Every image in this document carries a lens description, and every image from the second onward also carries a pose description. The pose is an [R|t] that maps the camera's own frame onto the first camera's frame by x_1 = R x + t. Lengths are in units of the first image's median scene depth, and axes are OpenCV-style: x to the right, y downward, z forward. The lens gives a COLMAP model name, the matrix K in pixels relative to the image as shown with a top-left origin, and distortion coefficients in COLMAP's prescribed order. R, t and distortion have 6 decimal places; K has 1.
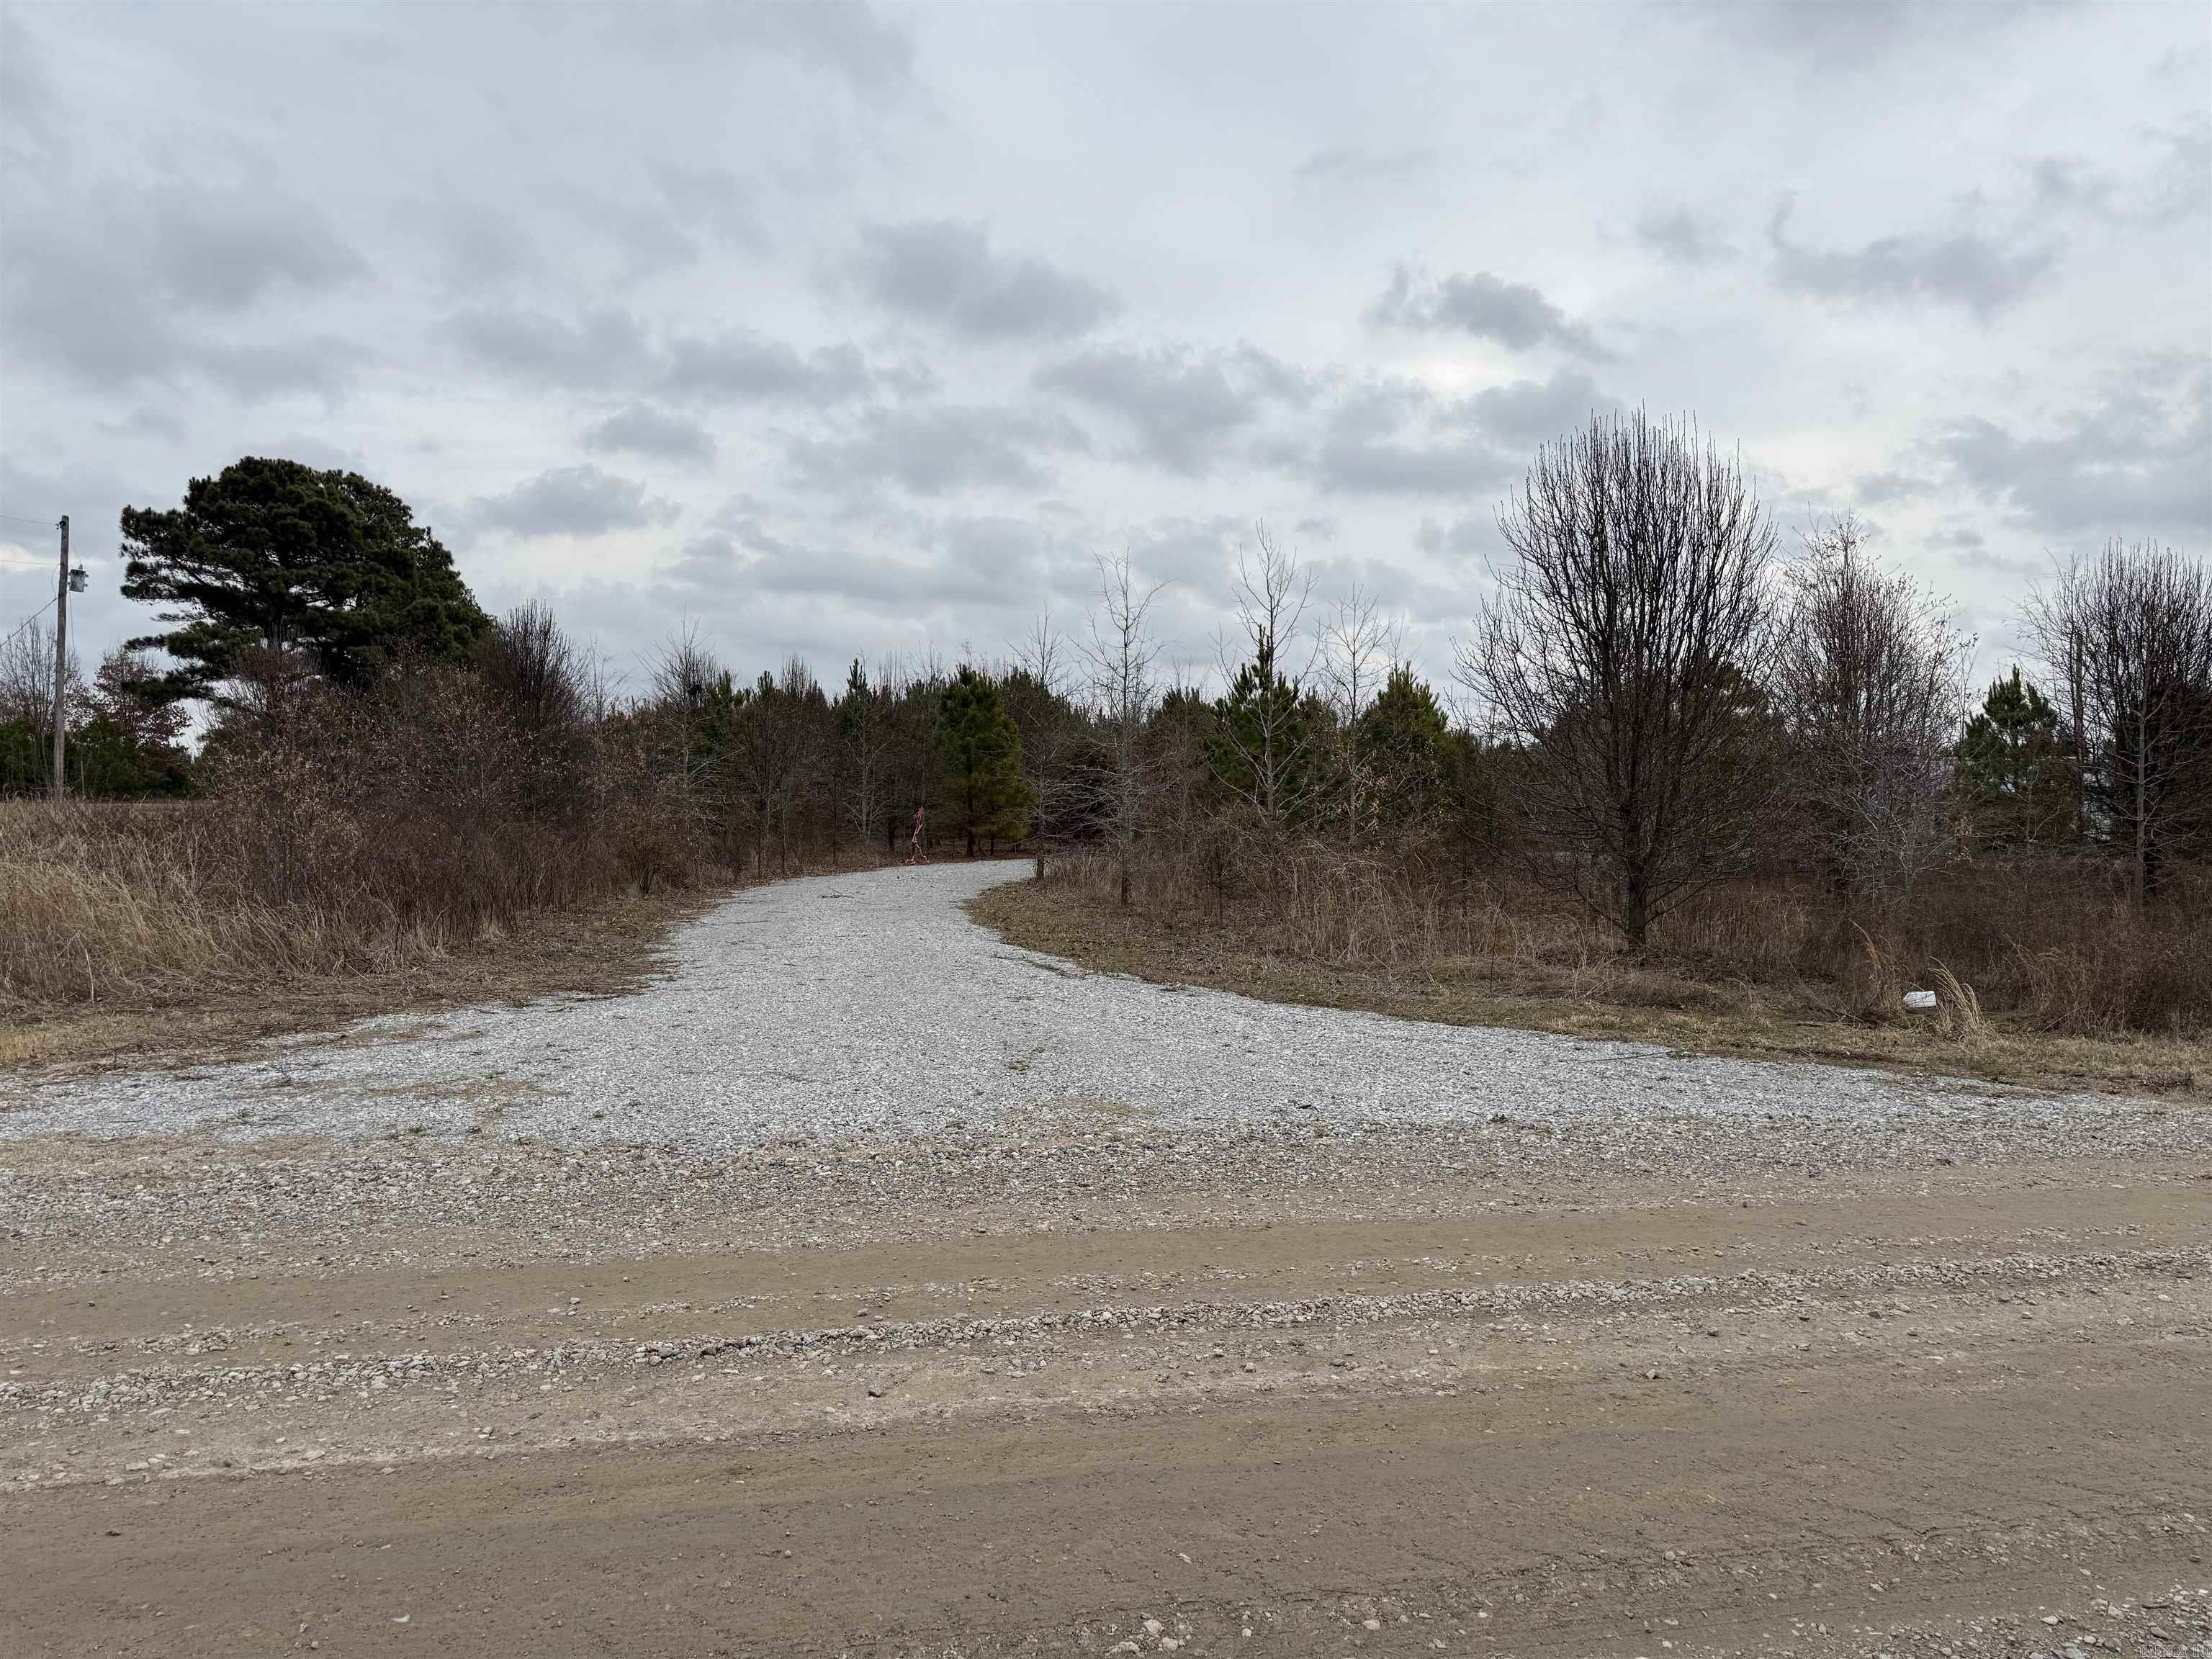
lens RADIAL K [[1528.3, 0, 1120.4], [0, 1528.3, 842.1], [0, 0, 1]] dist [0.032498, -0.034136]
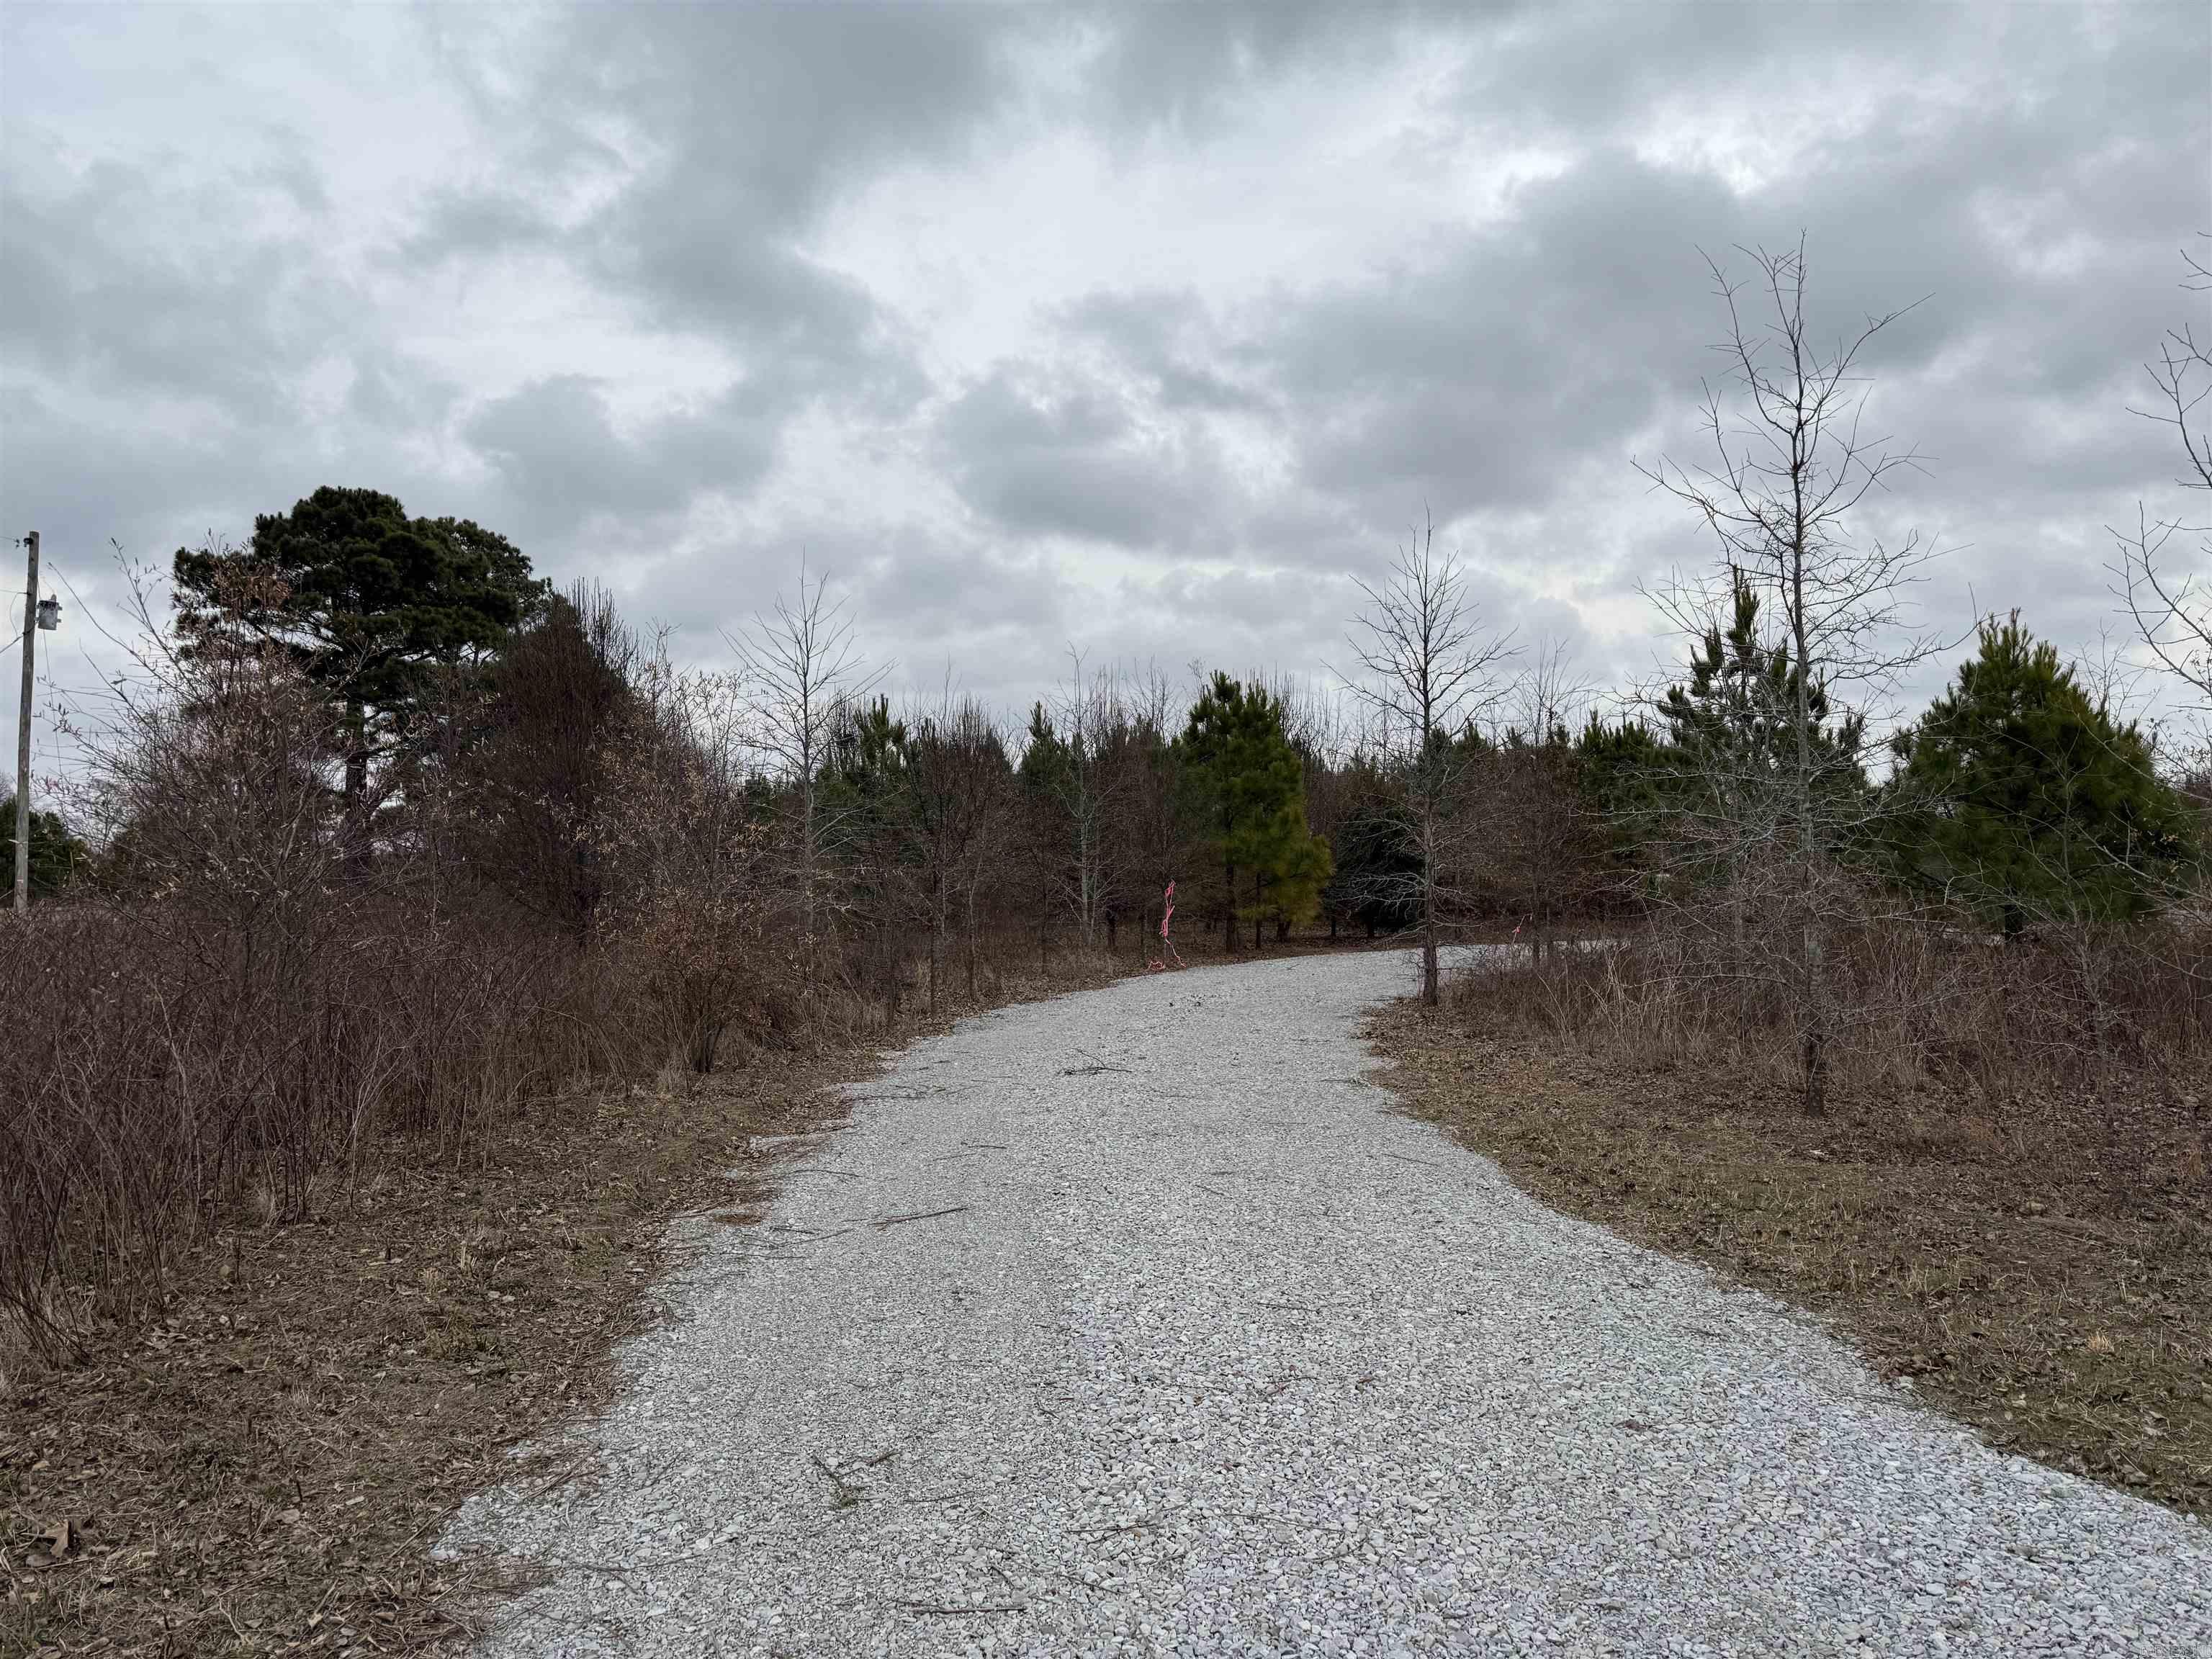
lens RADIAL K [[1528.3, 0, 1101.3], [0, 1528.3, 819.2], [0, 0, 1]] dist [0.032498, -0.034136]
pose [[0.992927, -0.030786, -0.114667, -0.057851], [0.023286, 0.997535, -0.066187, -0.004704], [0.116422, 0.063049, 0.991197, 0.239740]]
